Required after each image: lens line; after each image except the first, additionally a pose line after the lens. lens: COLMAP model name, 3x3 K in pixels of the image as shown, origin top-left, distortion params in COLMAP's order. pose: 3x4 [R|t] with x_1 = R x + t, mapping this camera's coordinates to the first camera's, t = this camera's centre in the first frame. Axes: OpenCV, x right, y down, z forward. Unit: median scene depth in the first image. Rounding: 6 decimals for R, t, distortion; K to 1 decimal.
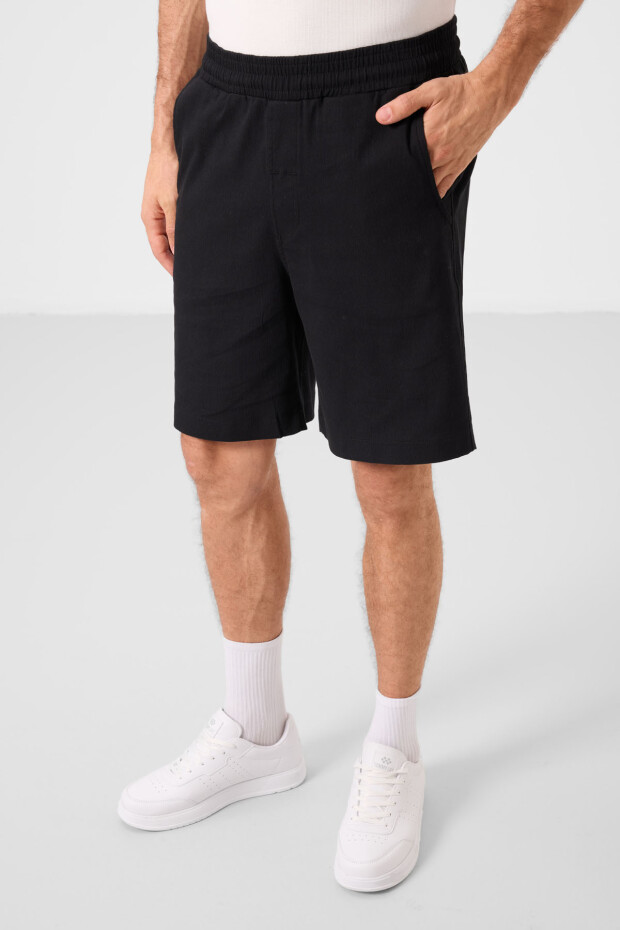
lens RADIAL K [[1644.2, 0, 309.9], [0, 1644.2, 489.5], [0, 0, 1]] dist [-0.305646, 4.263864]
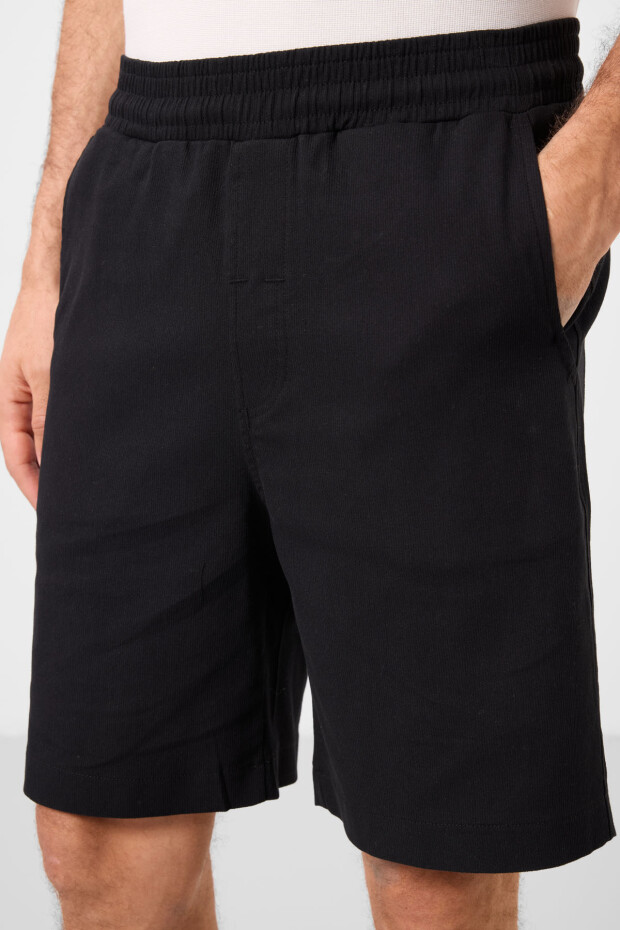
lens RADIAL K [[1659.6, 0, 310.4], [0, 1659.6, 357.6], [0, 0, 1]] dist [0.762397, -3.648044]
pose [[0.998881, 0.031351, 0.035398, -0.014875], [-0.019439, 0.954683, -0.296990, -0.006731], [-0.043105, 0.295970, 0.954224, 0.429090]]
